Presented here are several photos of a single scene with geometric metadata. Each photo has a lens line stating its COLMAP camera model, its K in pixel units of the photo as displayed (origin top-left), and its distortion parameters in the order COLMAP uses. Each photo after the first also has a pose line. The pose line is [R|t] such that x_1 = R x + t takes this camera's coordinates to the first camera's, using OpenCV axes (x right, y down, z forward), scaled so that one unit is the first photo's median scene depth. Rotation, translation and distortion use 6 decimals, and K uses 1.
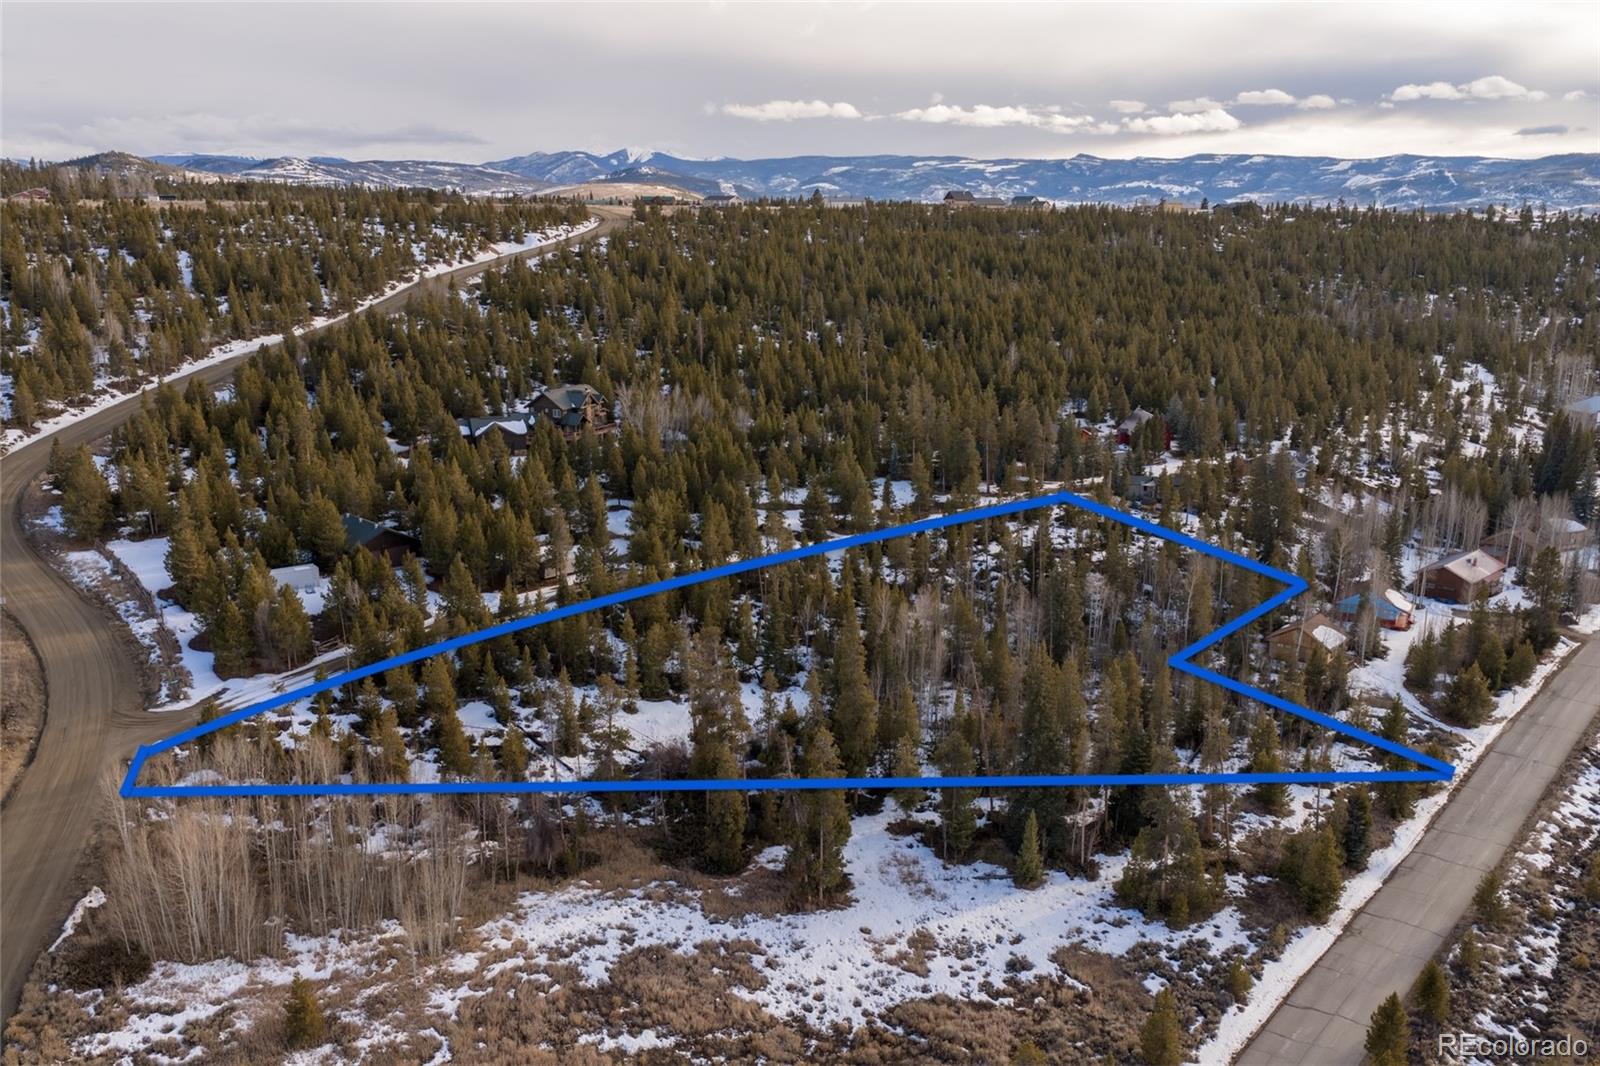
lens RADIAL K [[1324.4, 0, 797.0], [0, 1324.4, 536.2], [0, 0, 1]] dist [0.018579, -0.027222]
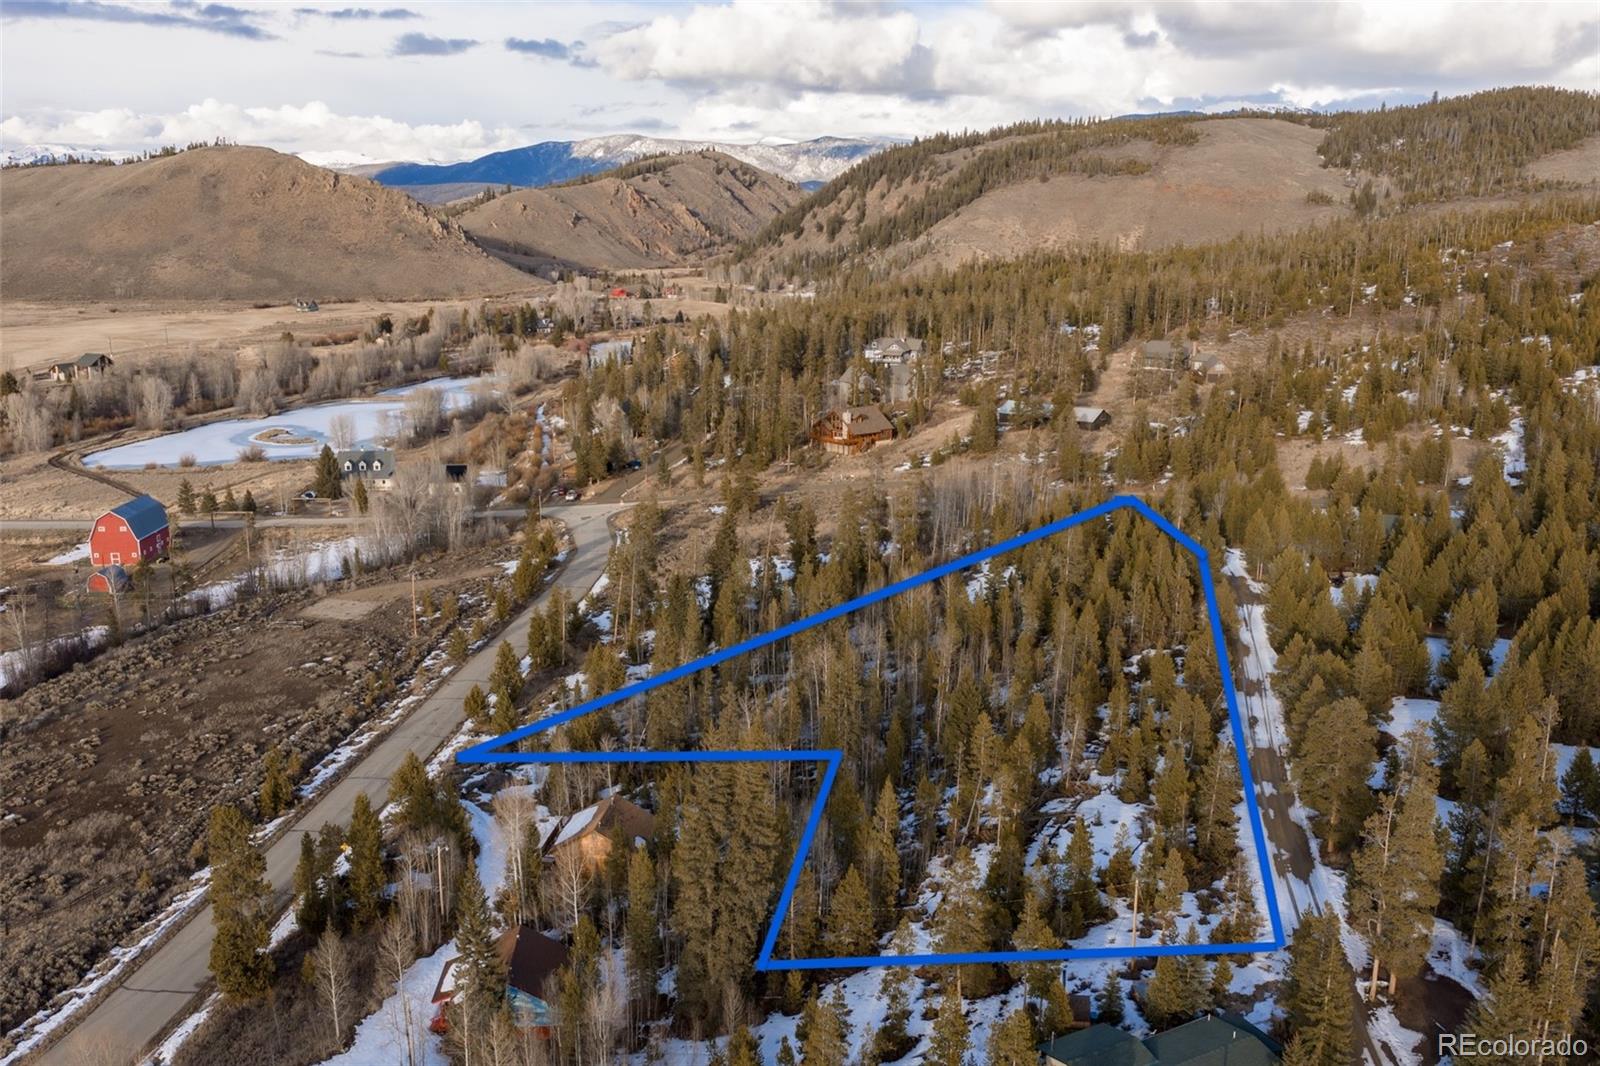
lens RADIAL K [[1324.4, 0, 801.3], [0, 1324.4, 534.0], [0, 0, 1]] dist [0.018579, -0.027222]
pose [[-0.835087, 0.115688, -0.537816, 1.116407], [-0.144356, 0.897295, 0.417162, -0.633812], [0.530840, 0.426003, -0.732618, 2.551309]]
